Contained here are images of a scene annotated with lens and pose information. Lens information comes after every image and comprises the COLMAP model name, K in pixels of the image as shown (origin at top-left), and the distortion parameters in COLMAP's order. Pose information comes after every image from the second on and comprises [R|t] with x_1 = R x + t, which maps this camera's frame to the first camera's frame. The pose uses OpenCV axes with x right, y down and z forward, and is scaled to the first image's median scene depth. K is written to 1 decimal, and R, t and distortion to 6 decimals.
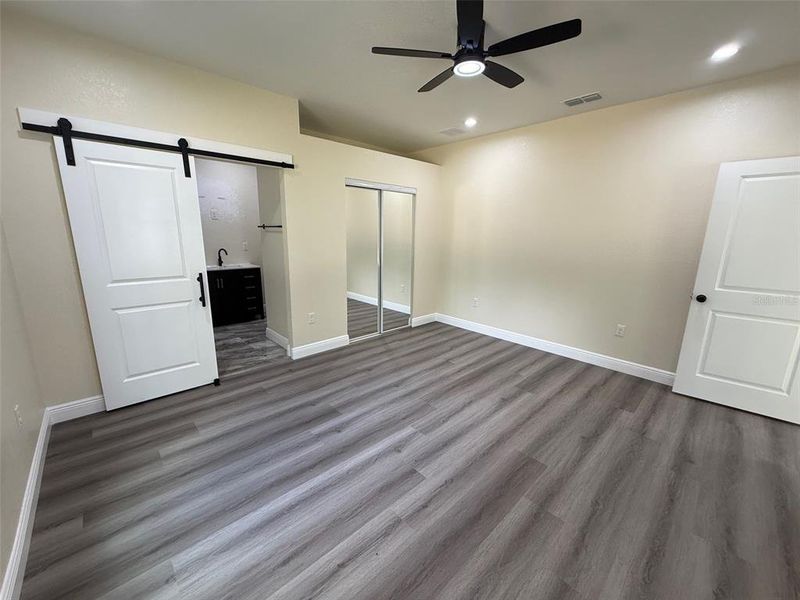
lens RADIAL K [[320.1, 0, 397.6], [0, 320.1, 300.0], [0, 0, 1]] dist [0.001052, 0.000010]
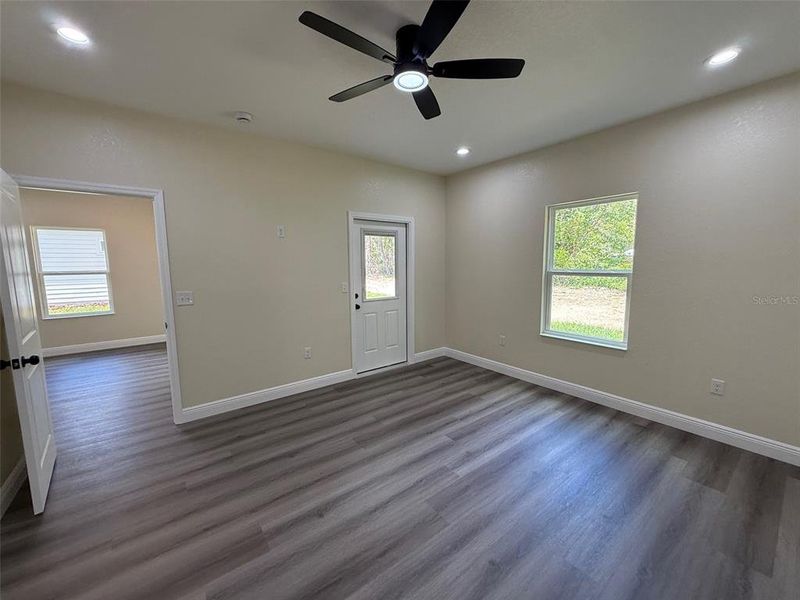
lens RADIAL K [[320.1, 0, 397.6], [0, 320.1, 300.0], [0, 0, 1]] dist [0.001052, 0.000010]
pose [[-0.994927, -0.019815, 0.098627, 0.151456], [0.012860, 0.947313, 0.320052, -0.416360], [-0.099773, 0.319696, -0.942252, 1.911738]]
